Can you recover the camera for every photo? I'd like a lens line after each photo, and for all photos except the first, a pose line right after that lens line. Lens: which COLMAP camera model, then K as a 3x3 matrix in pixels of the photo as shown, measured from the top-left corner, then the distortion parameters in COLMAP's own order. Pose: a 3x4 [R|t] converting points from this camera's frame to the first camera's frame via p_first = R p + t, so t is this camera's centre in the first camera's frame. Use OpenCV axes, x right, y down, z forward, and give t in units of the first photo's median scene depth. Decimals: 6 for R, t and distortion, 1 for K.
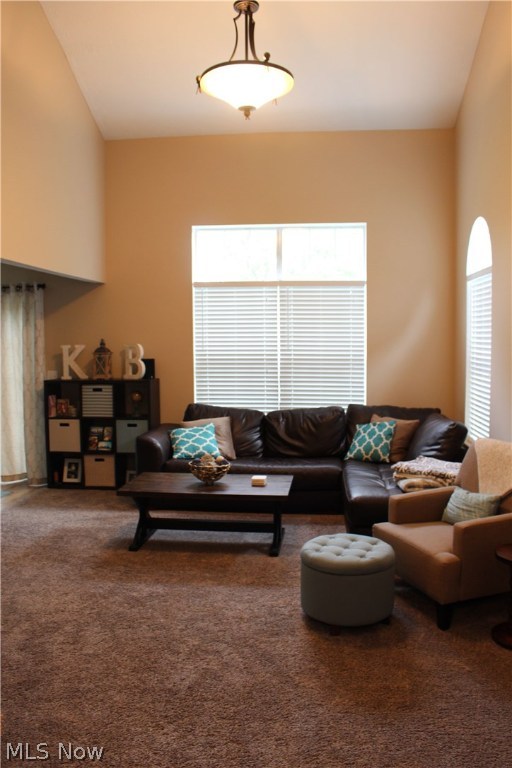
lens RADIAL K [[637.4, 0, 257.6], [0, 637.4, 381.0], [0, 0, 1]] dist [-0.153130, 0.092283]
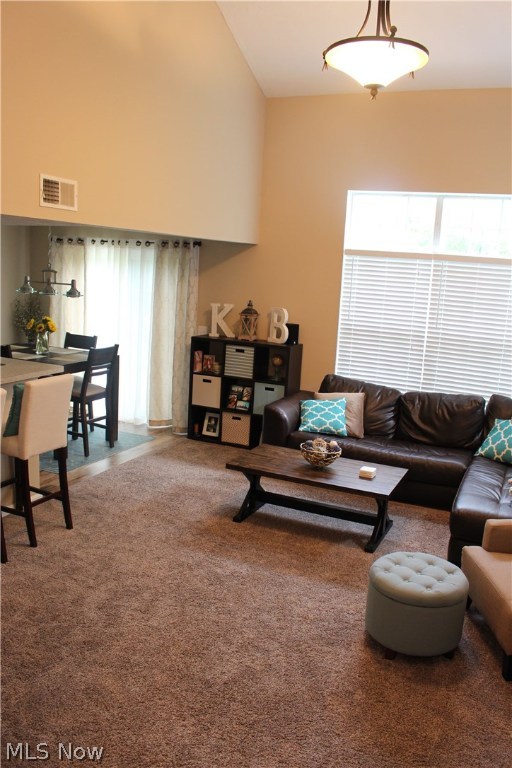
lens RADIAL K [[637.4, 0, 255.5], [0, 637.4, 380.6], [0, 0, 1]] dist [-0.153130, 0.092283]
pose [[0.946287, 0.114364, -0.302427, 0.112941], [-0.080920, 0.989357, 0.120932, -0.083716], [0.313039, -0.089964, 0.945470, 0.036070]]
